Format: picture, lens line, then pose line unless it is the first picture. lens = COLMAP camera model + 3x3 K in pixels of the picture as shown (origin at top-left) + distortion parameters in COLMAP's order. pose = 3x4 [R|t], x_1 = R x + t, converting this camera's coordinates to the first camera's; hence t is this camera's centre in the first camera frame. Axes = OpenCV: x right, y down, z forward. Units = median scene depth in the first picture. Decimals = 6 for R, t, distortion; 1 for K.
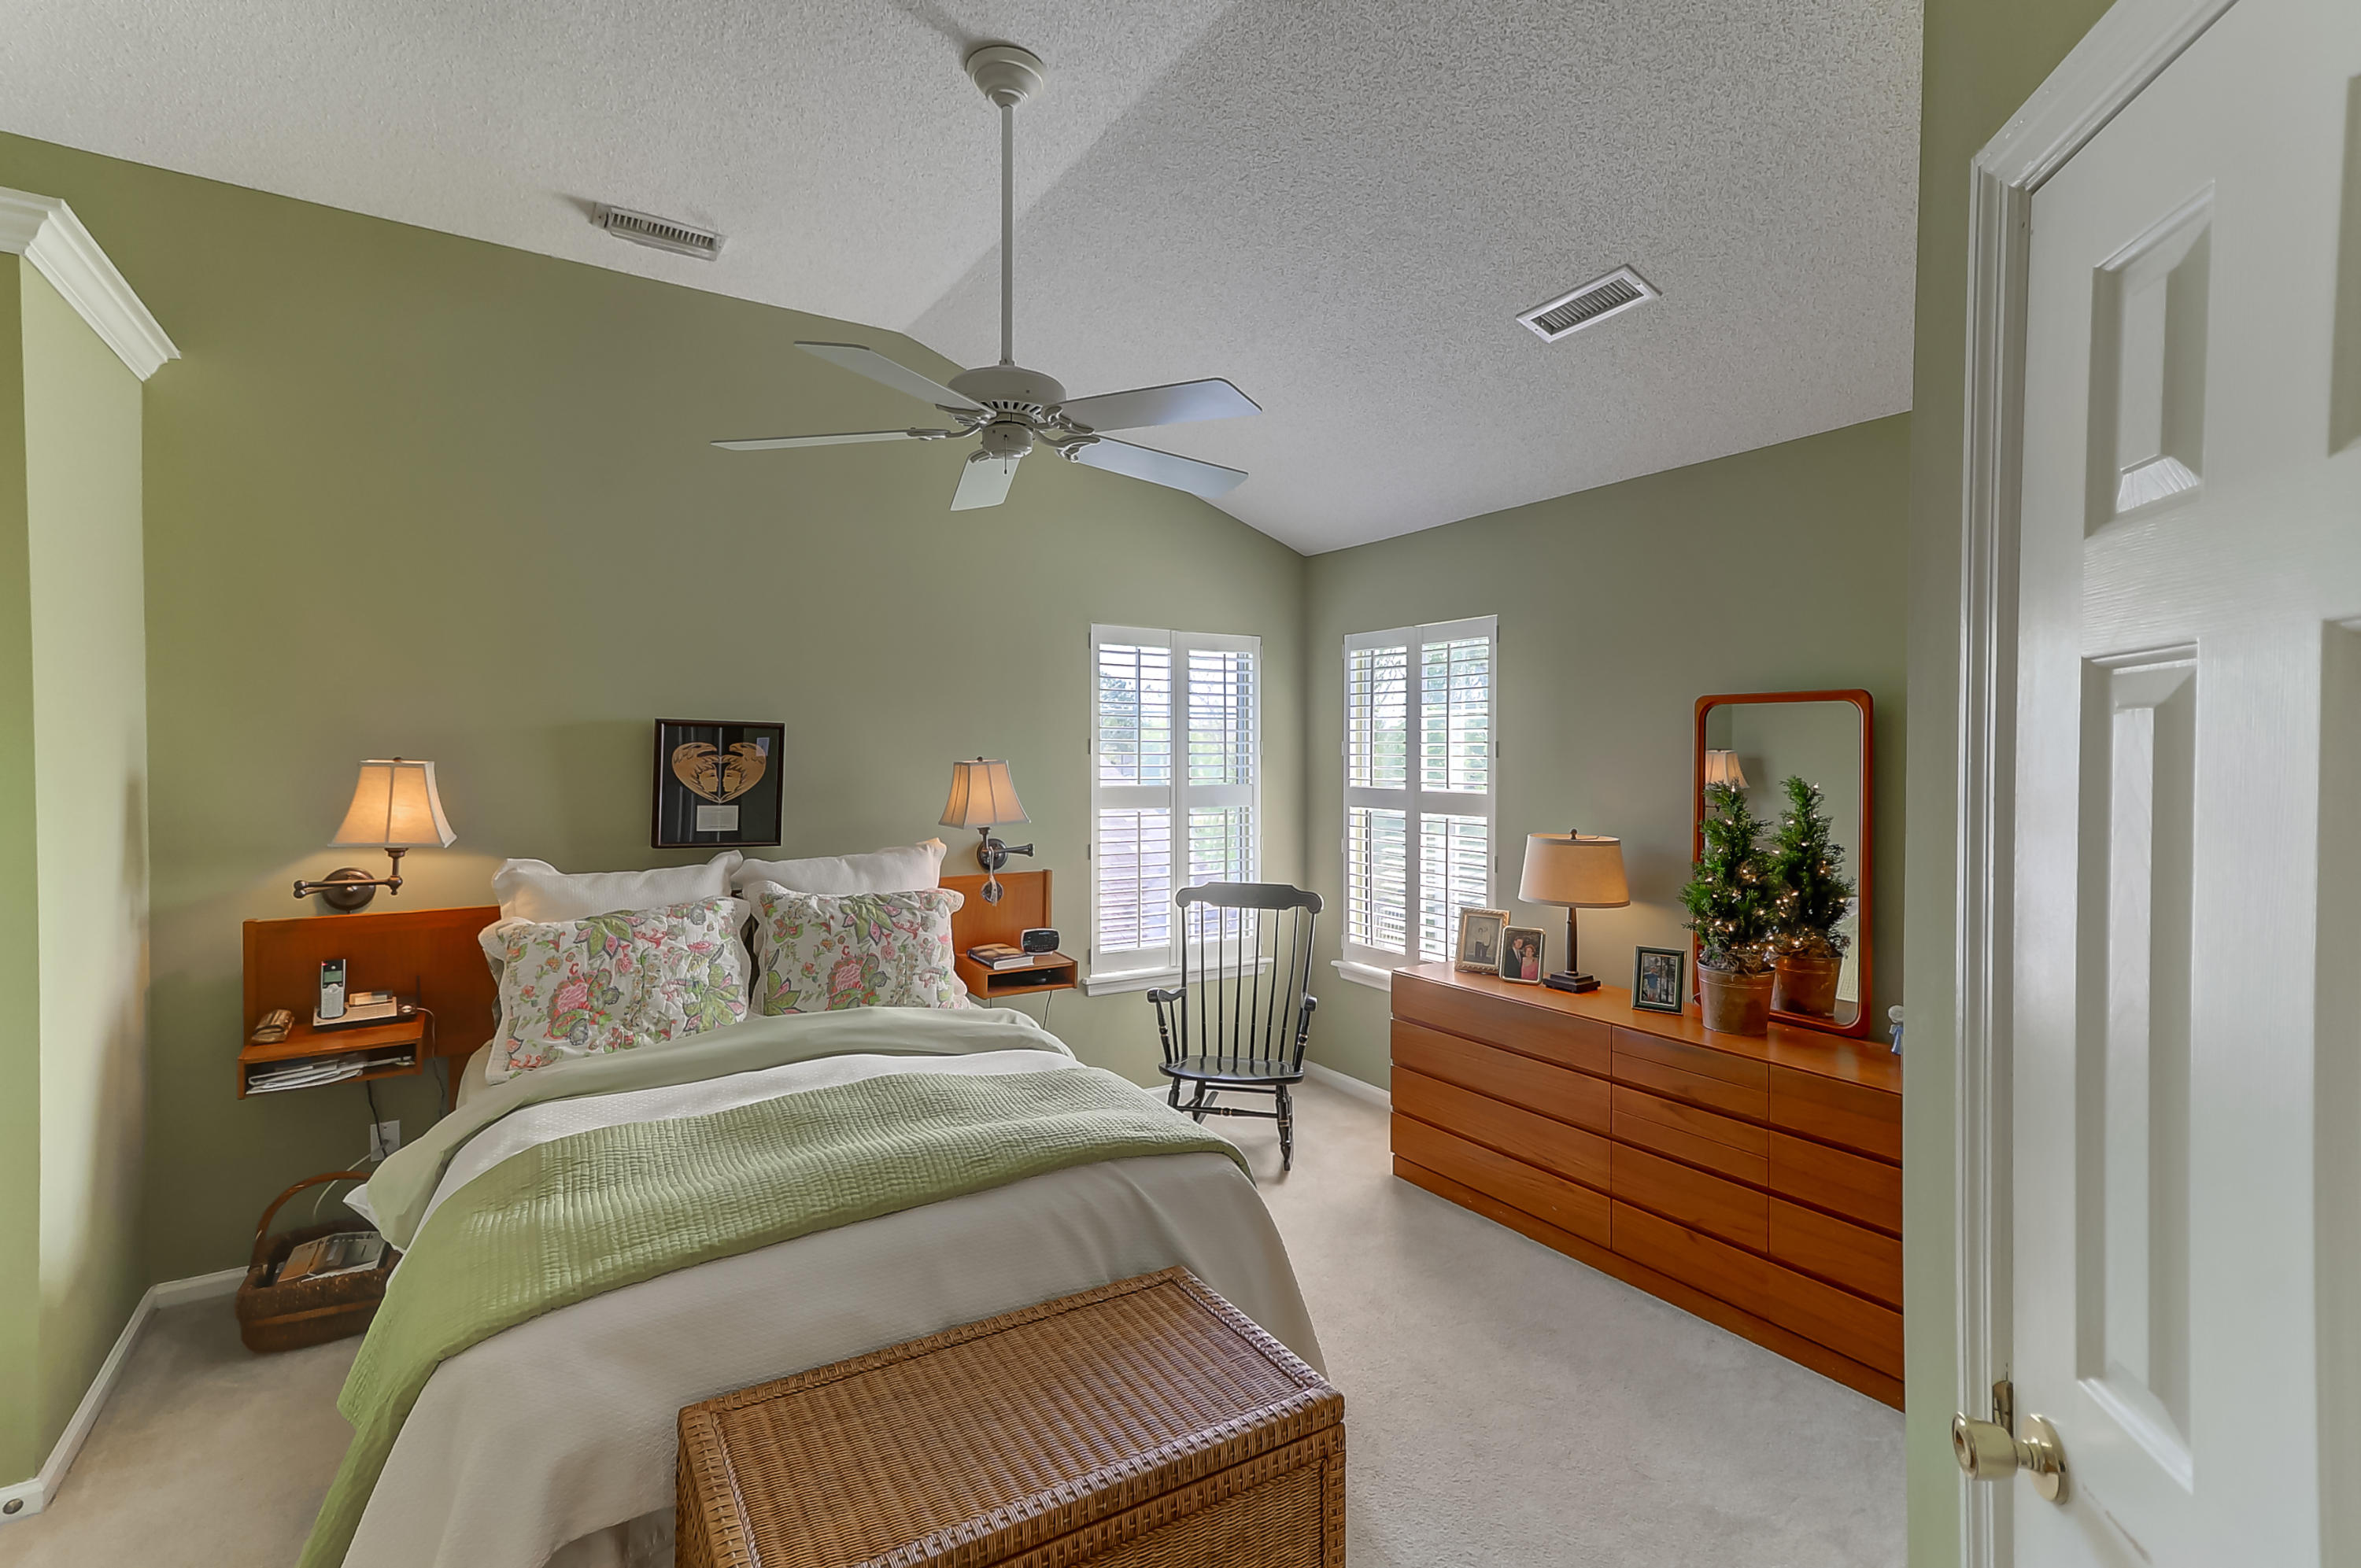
lens RADIAL K [[1085.0, 0, 1180.9], [0, 1085.0, 768.7], [0, 0, 1]] dist [0.025371, 0.000748]
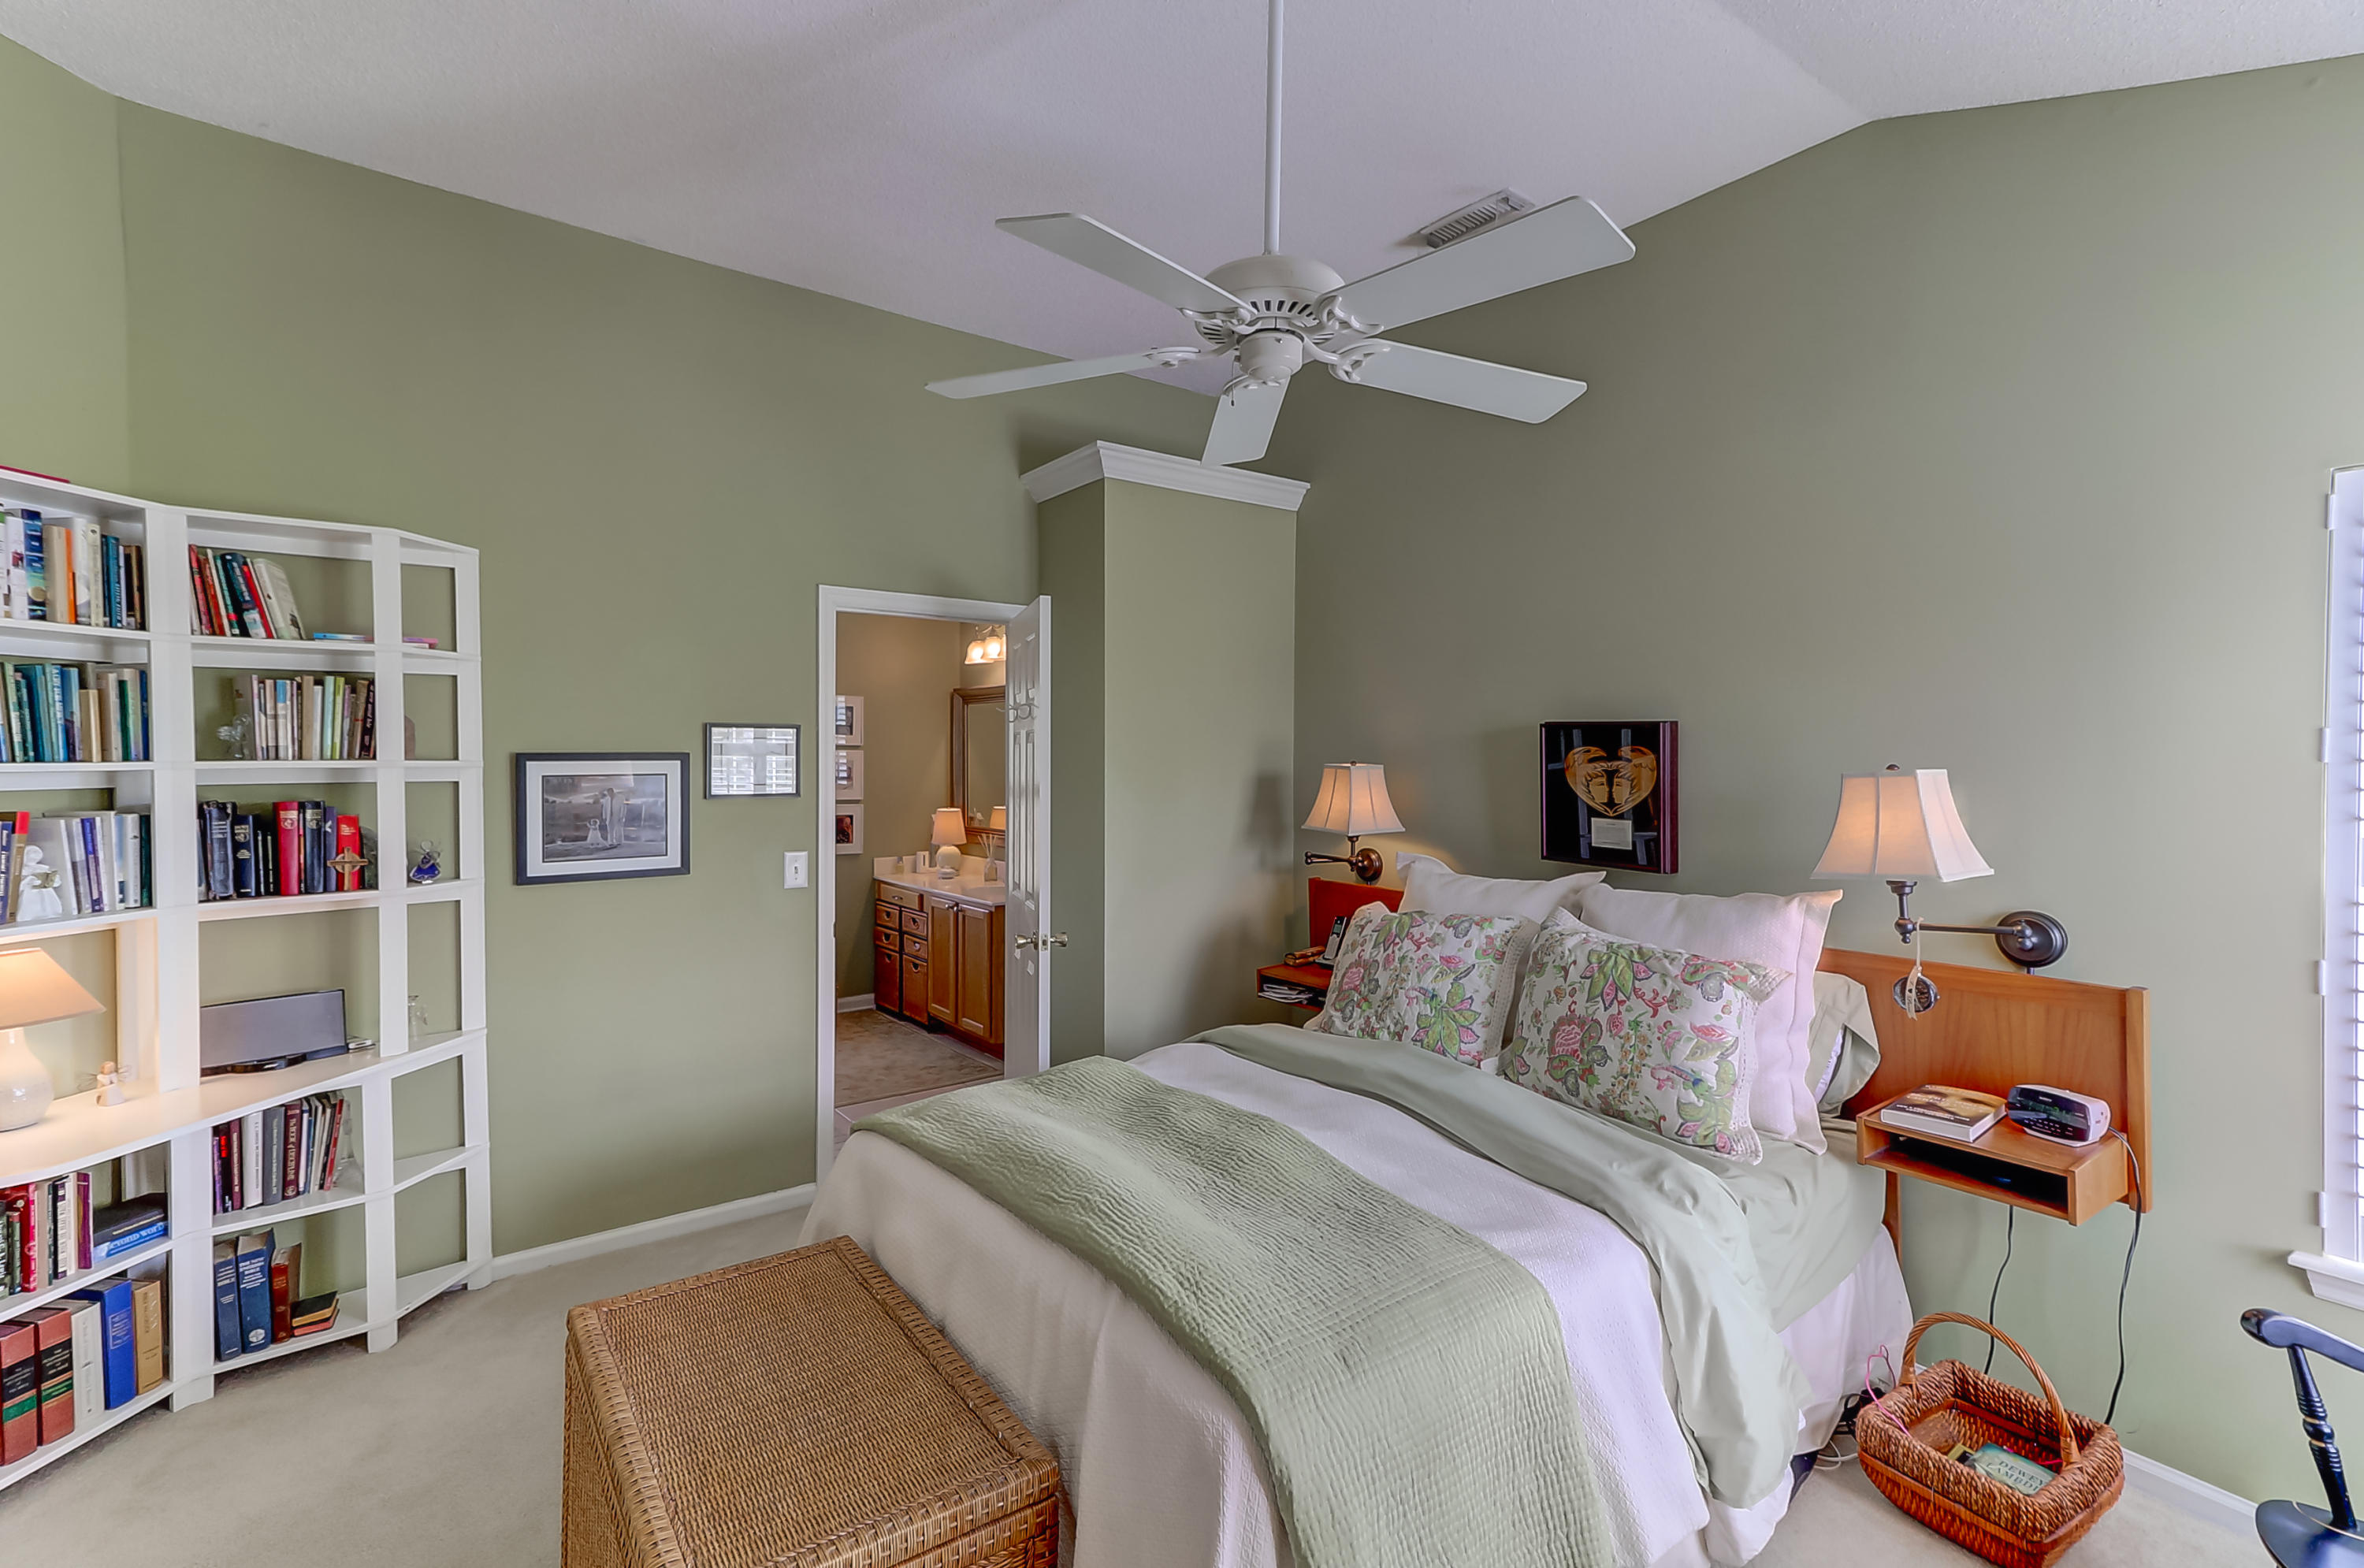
lens RADIAL K [[1086.5, 0, 1182.0], [0, 1086.5, 785.5], [0, 0, 1]] dist [0.025371, 0.000748]
pose [[0.069133, 0.019962, -0.997408, 0.452158], [-0.020177, 0.999623, 0.018608, -0.001979], [0.997403, 0.018838, 0.069510, 0.650768]]
